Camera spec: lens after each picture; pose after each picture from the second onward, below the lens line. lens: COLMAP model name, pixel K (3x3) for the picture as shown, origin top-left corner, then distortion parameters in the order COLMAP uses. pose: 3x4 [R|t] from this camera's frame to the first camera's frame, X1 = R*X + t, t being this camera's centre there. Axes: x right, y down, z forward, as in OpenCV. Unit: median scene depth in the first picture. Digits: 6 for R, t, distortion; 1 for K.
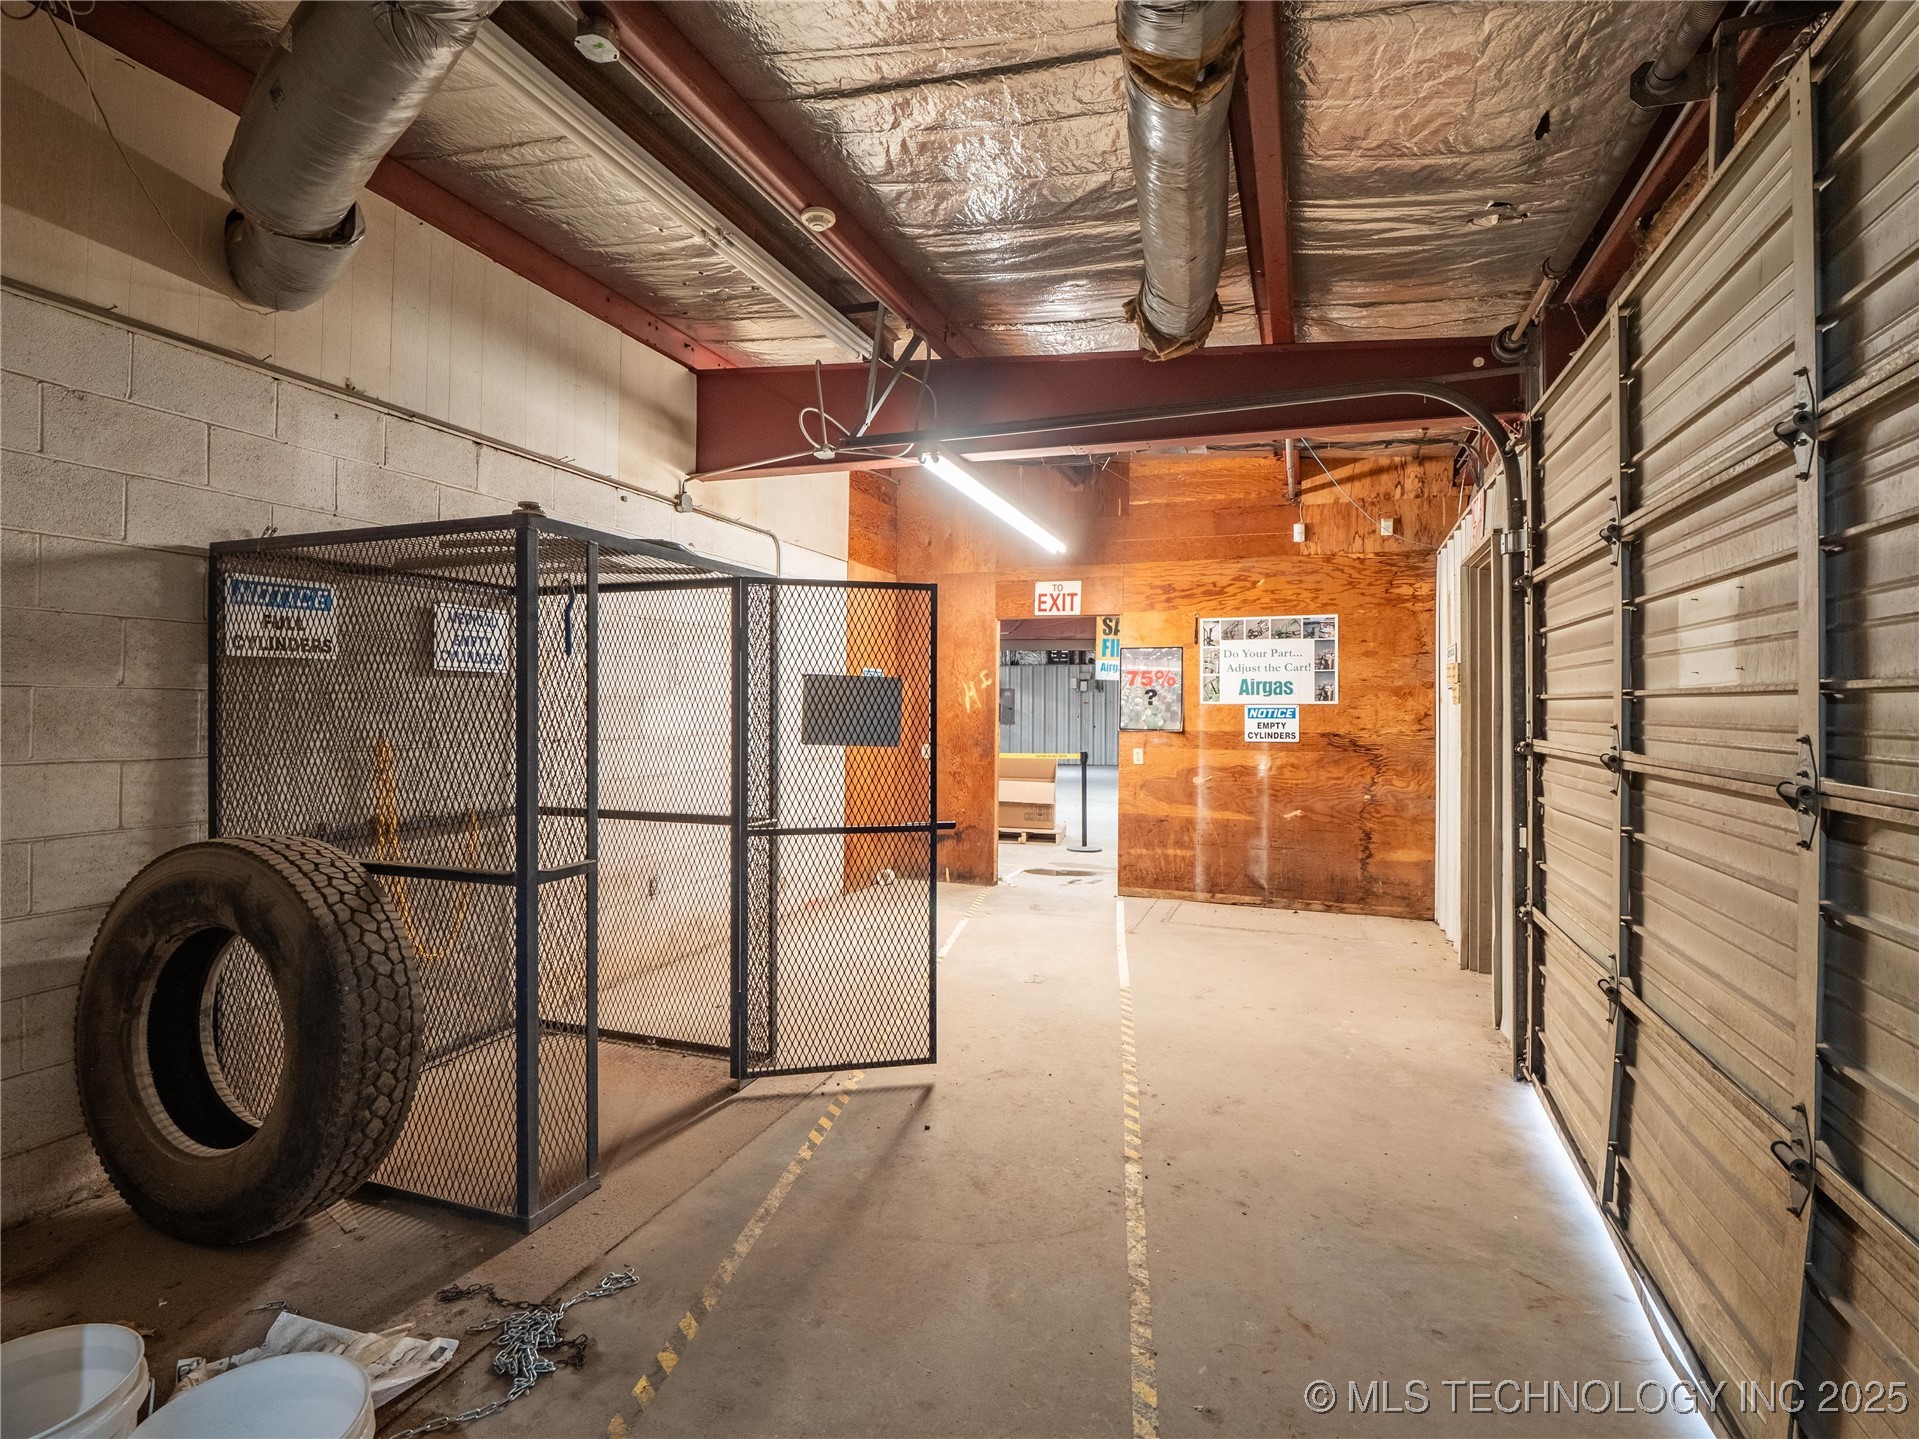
lens RADIAL K [[936.3, 0, 951.9], [0, 936.3, 709.4], [0, 0, 1]] dist [-0.008539, -0.003845]
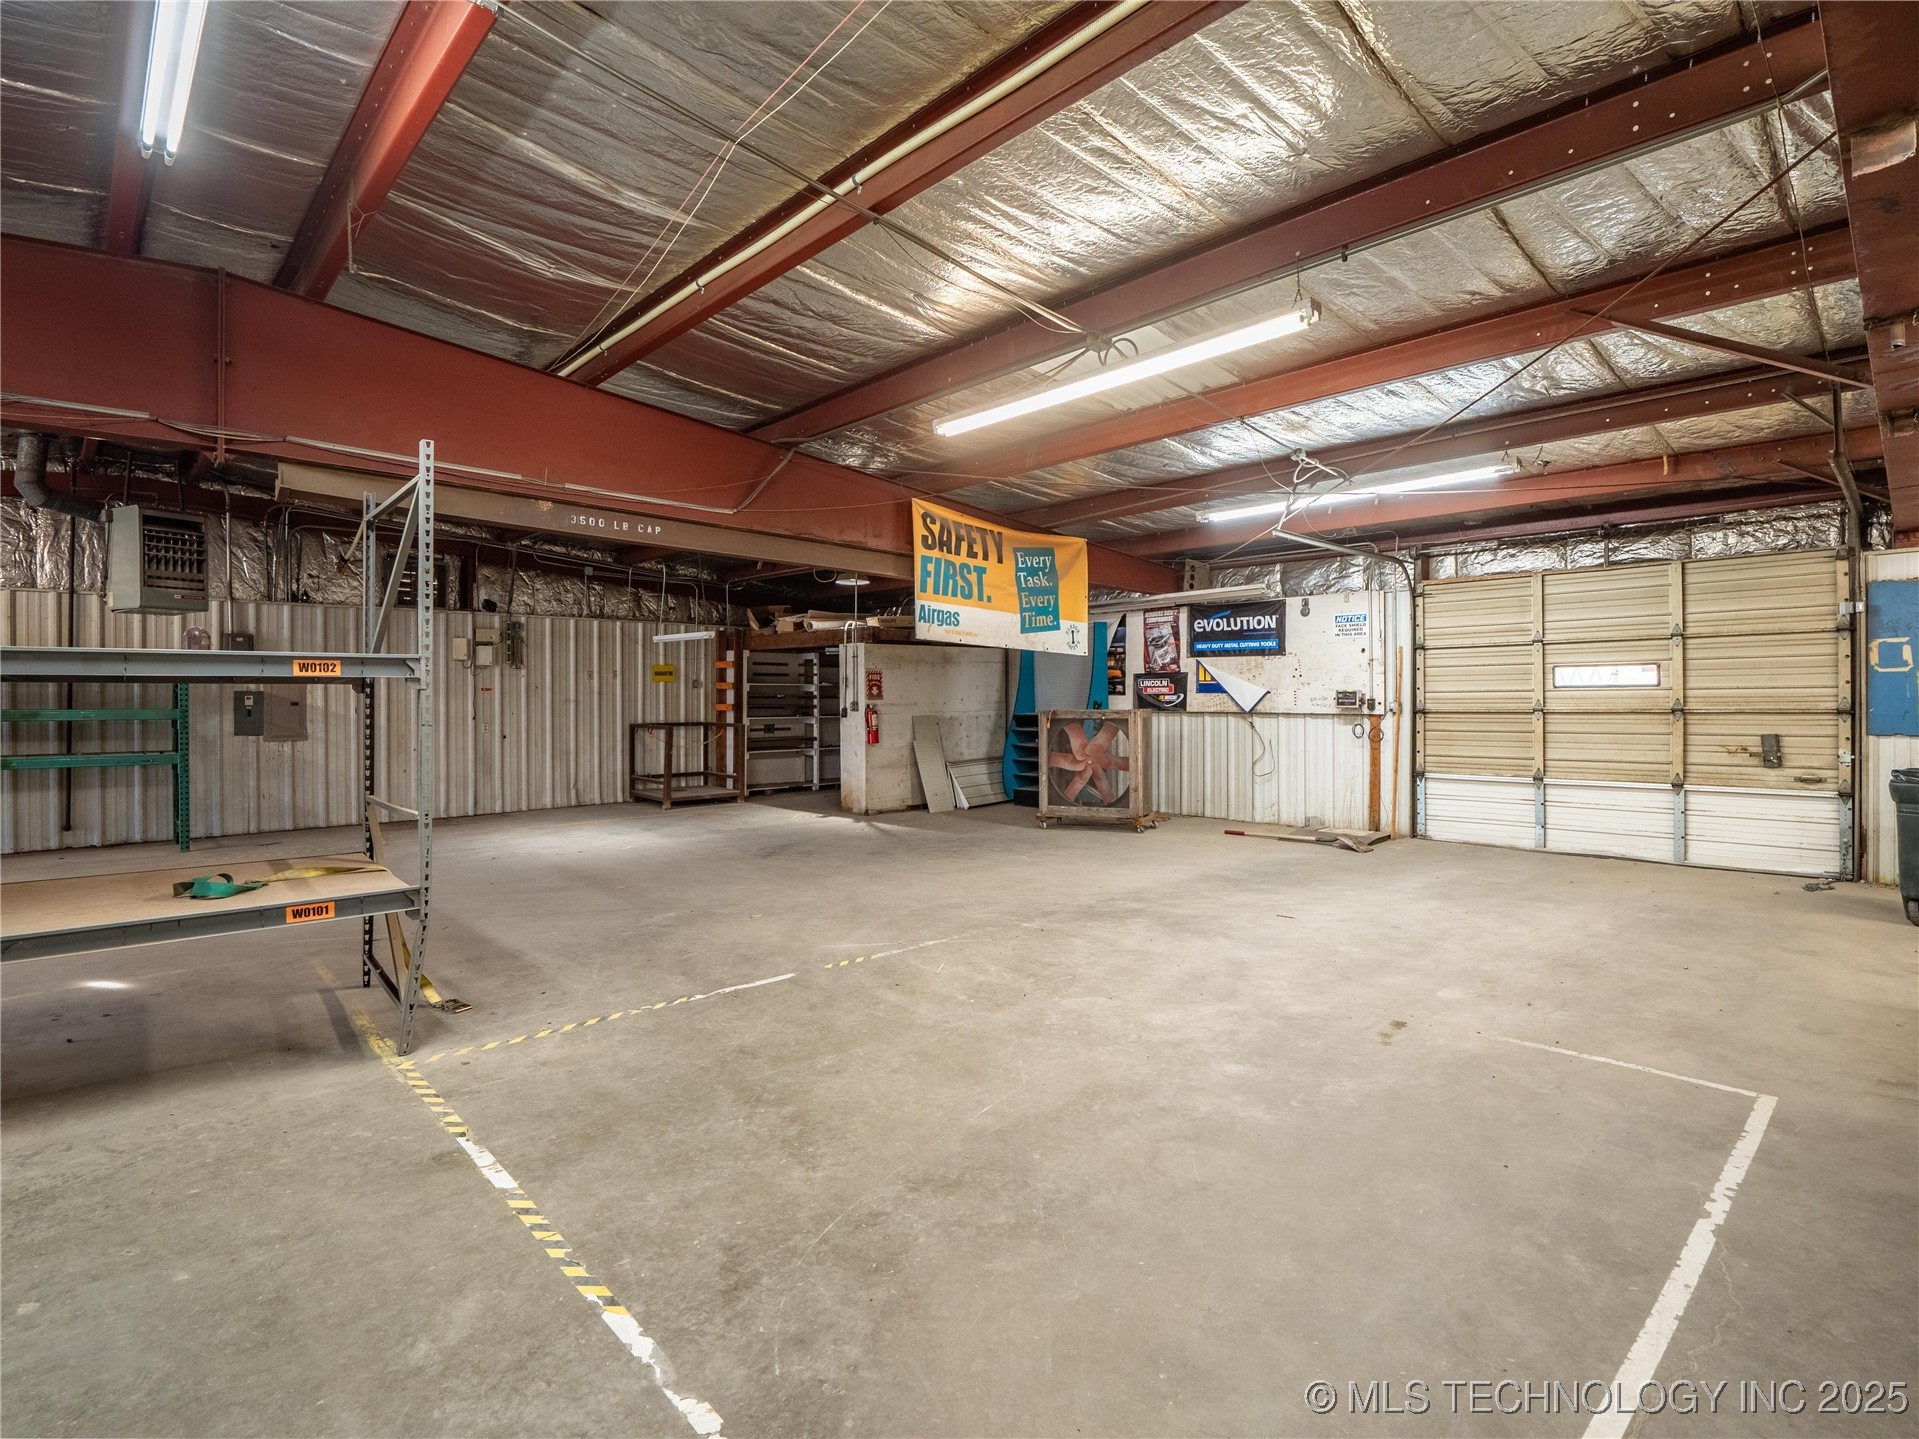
lens RADIAL K [[936.3, 0, 961.1], [0, 936.3, 700.0], [0, 0, 1]] dist [-0.008539, -0.003845]
pose [[0.428360, -0.003561, 0.903601, -0.636791], [0.007586, 0.999971, 0.000345, 0.000068], [-0.903576, 0.006707, 0.428375, 1.821923]]
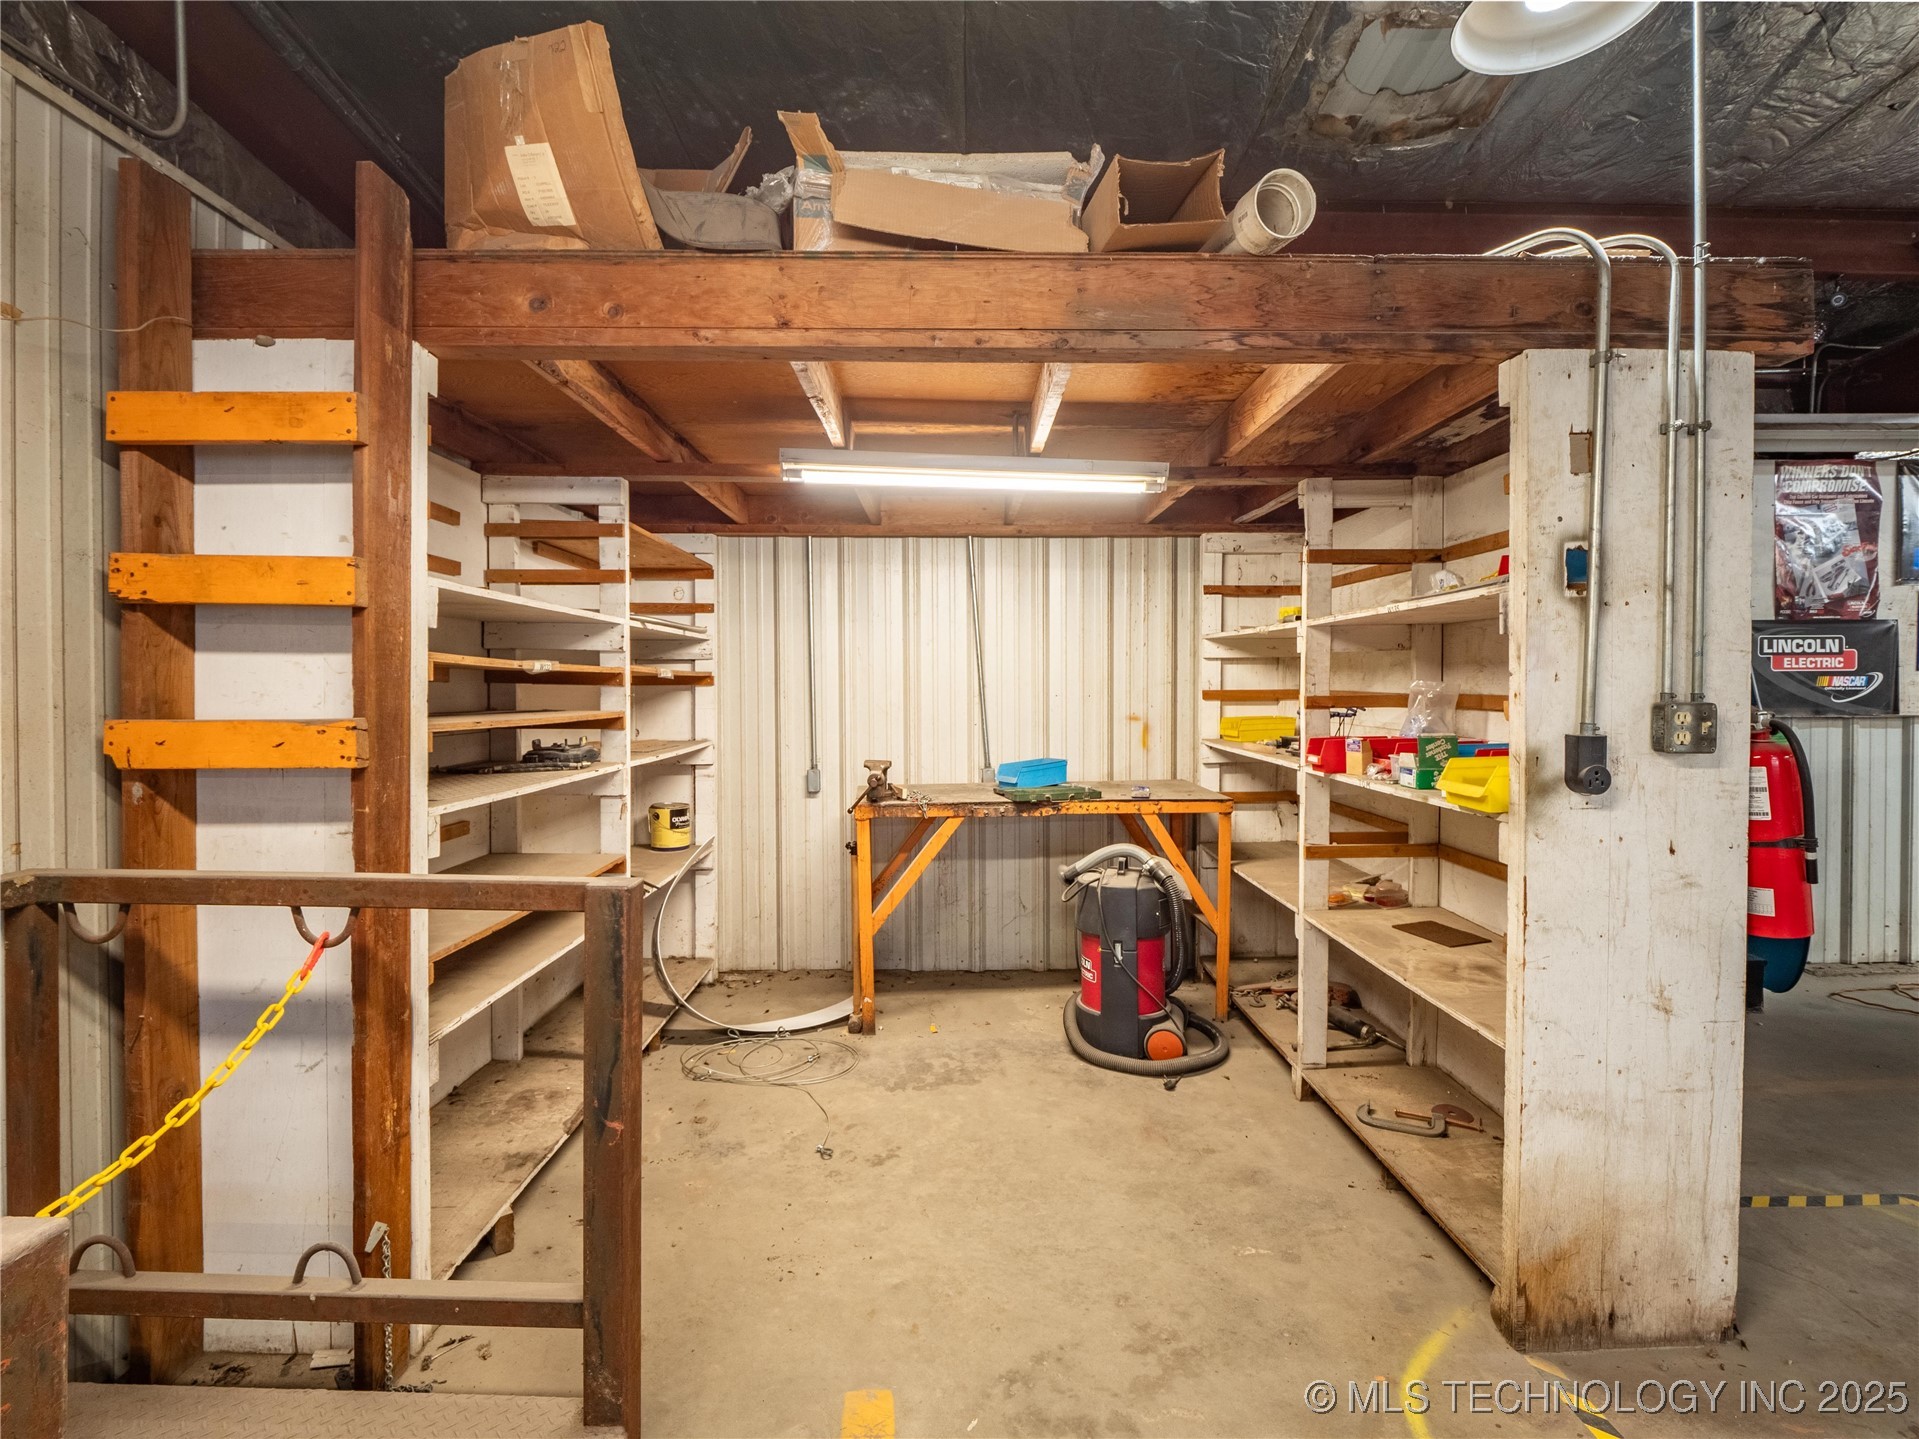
lens RADIAL K [[936.3, 0, 961.2], [0, 936.3, 704.1], [0, 0, 1]] dist [-0.008539, -0.003845]
pose [[-0.359846, -0.018113, 0.932836, 0.559079], [0.006891, 0.999733, 0.022071, -0.003512], [-0.932986, 0.014370, -0.359625, 2.966946]]
